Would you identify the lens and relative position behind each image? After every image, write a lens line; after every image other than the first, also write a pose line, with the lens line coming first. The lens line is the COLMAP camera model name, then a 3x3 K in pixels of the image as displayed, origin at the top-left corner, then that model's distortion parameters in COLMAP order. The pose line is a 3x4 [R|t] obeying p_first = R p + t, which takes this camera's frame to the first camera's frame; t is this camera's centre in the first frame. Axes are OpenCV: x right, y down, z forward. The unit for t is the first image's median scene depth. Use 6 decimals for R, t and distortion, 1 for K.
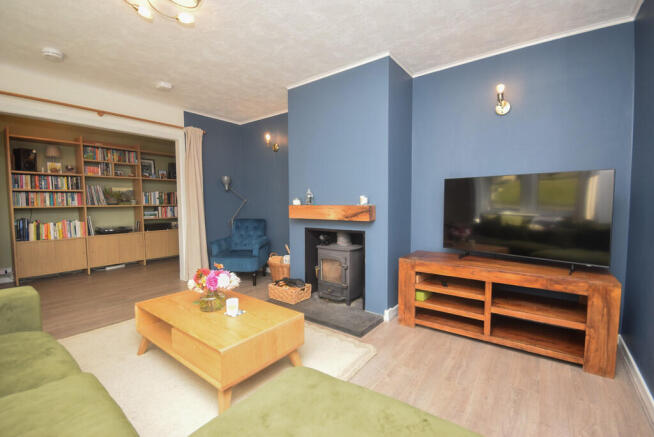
lens RADIAL K [[289.0, 0, 324.8], [0, 289.0, 217.7], [0, 0, 1]] dist [0.002034, -0.007403]
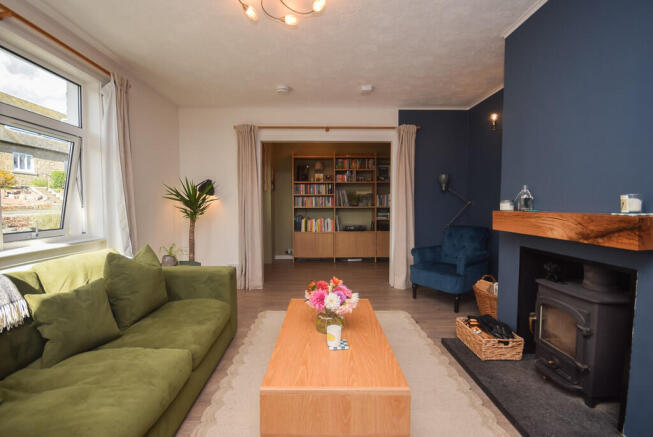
lens RADIAL K [[288.5, 0, 324.3], [0, 288.5, 217.7], [0, 0, 1]] dist [0.002034, -0.007403]
pose [[0.613107, 0.042643, -0.788848, 0.129342], [-0.046038, 0.998774, 0.018209, -0.016124], [0.788657, 0.025153, 0.614318, 0.215650]]
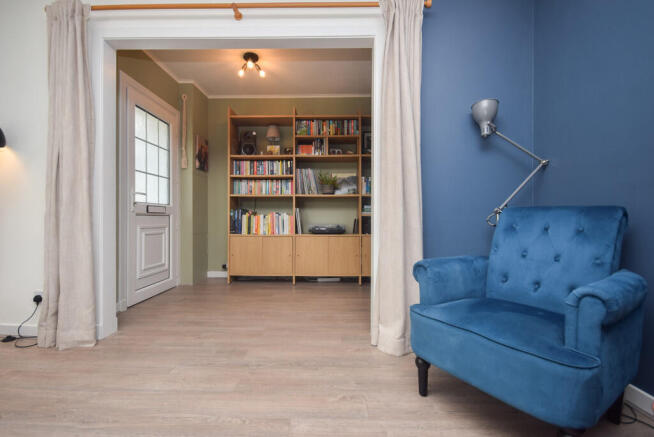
lens RADIAL K [[289.0, 0, 324.8], [0, 289.0, 217.7], [0, 0, 1]] dist [0.002034, -0.007403]
pose [[0.590192, 0.009322, -0.807209, -0.160635], [-0.050810, 0.998380, -0.025619, 0.038013], [0.805662, 0.056135, 0.589709, 0.643768]]
